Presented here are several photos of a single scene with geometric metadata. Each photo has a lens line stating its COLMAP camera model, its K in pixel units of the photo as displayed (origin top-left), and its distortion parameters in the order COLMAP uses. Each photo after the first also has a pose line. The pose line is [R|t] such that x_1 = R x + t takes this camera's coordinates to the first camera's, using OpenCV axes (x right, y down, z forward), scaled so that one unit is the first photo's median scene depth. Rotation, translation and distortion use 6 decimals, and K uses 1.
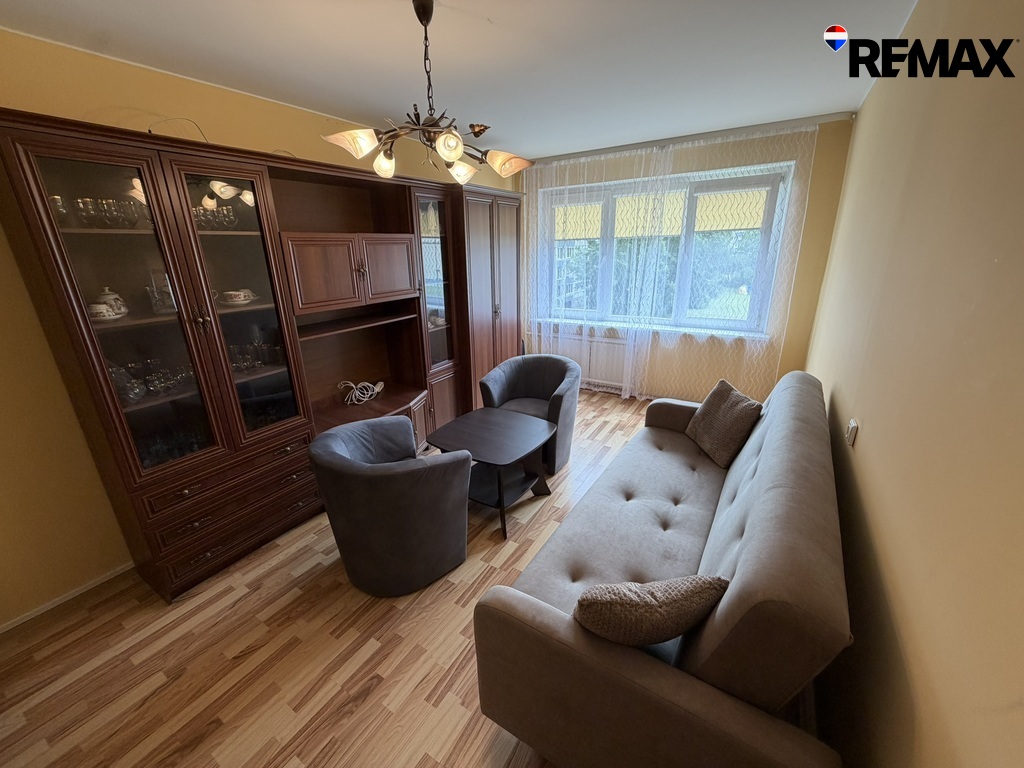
lens RADIAL K [[406.6, 0, 508.2], [0, 406.6, 385.0], [0, 0, 1]] dist [-0.002107, 0.000225]
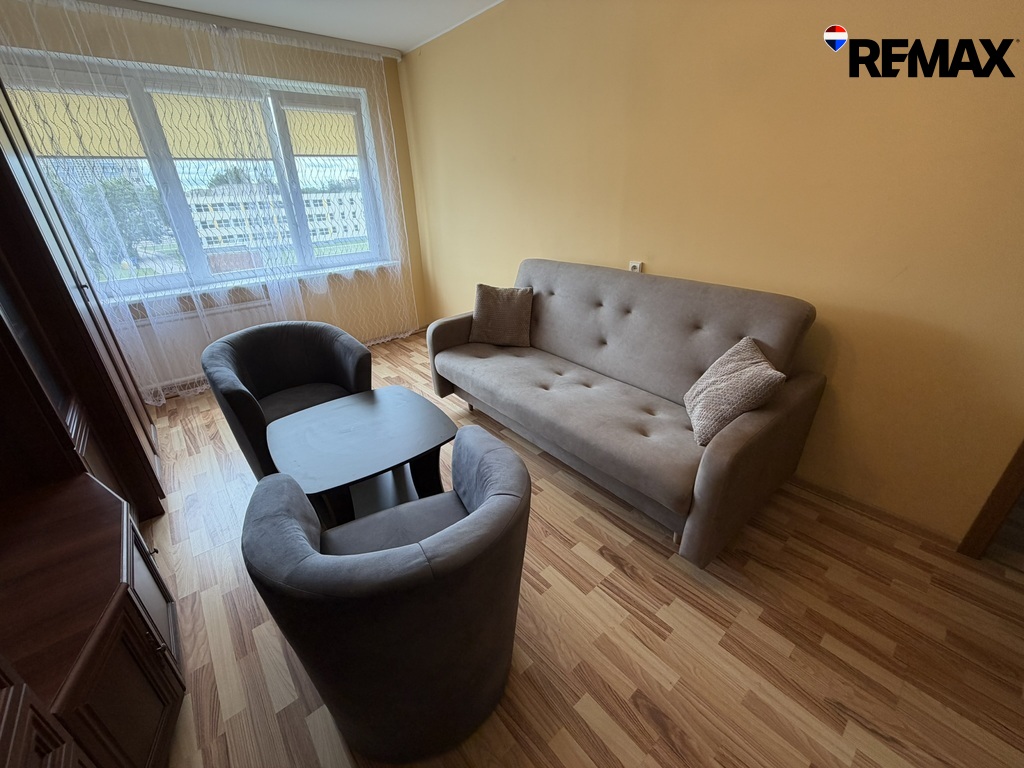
lens RADIAL K [[405.9, 0, 512.0], [0, 405.9, 384.0], [0, 0, 1]] dist [-0.000060, -0.000209]
pose [[0.298359, -0.399499, 0.866823, -0.748649], [0.331491, 0.895026, 0.298398, -0.097957], [-0.895039, 0.198314, 0.399470, 0.725914]]
